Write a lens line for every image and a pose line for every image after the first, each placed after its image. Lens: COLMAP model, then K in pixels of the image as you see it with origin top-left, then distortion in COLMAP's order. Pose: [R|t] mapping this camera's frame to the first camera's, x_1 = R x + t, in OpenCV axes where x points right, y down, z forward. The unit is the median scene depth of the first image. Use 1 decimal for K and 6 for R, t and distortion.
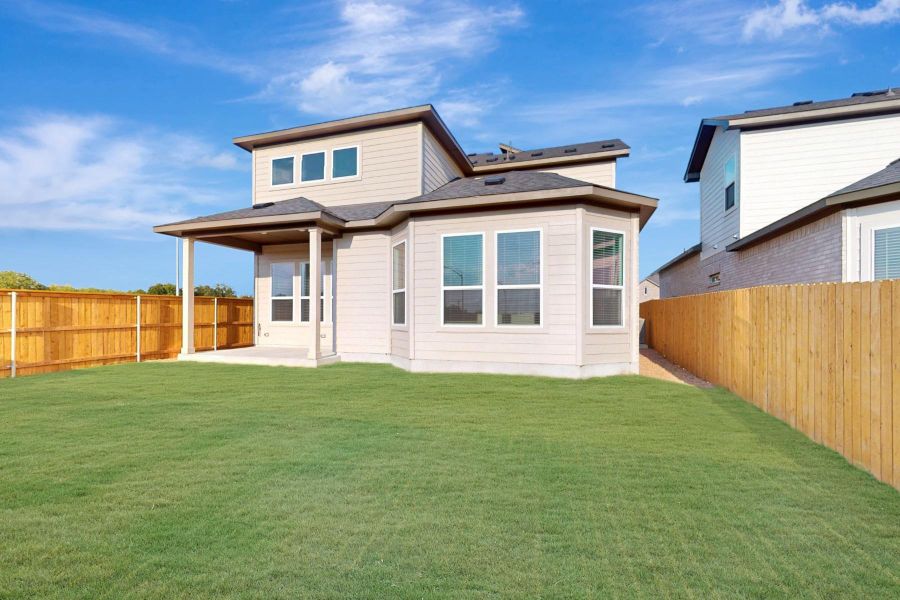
lens RADIAL K [[397.4, 0, 454.4], [0, 397.4, 315.2], [0, 0, 1]] dist [0.000808, 0.000085]
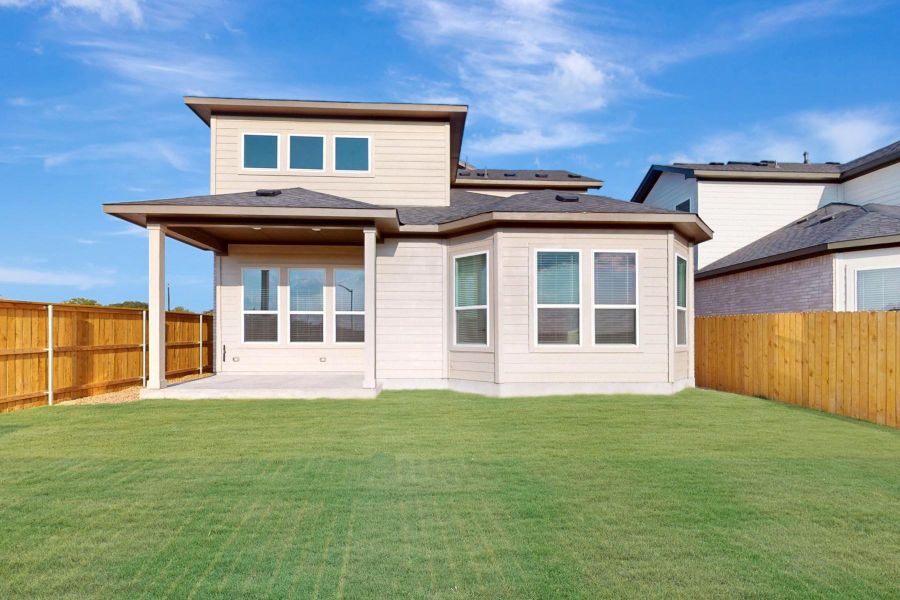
lens RADIAL K [[405.2, 0, 451.0], [0, 405.2, 330.8], [0, 0, 1]] dist [0.001378, 0.000335]
pose [[0.936330, 0.004015, 0.351097, -0.426980], [-0.001279, 0.999967, -0.008026, -0.001062], [-0.351118, 0.007067, 0.936305, 0.136072]]
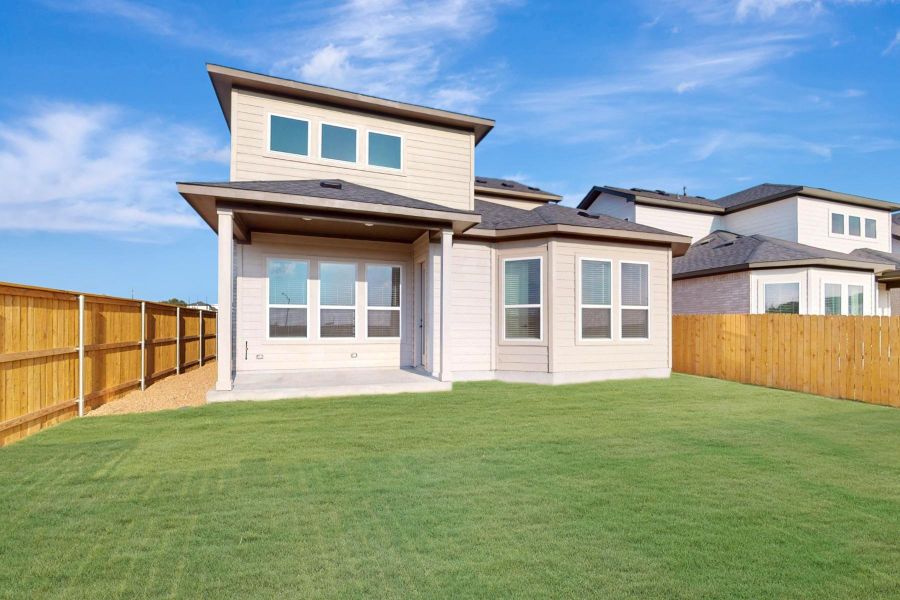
lens RADIAL K [[400.1, 0, 452.5], [0, 400.1, 327.3], [0, 0, 1]] dist [0.003247, 0.000185]
pose [[0.794781, 0.003078, 0.606888, -0.761573], [-0.002490, 0.999995, -0.001812, -0.004521], [-0.606891, -0.000071, 0.794785, 0.257741]]
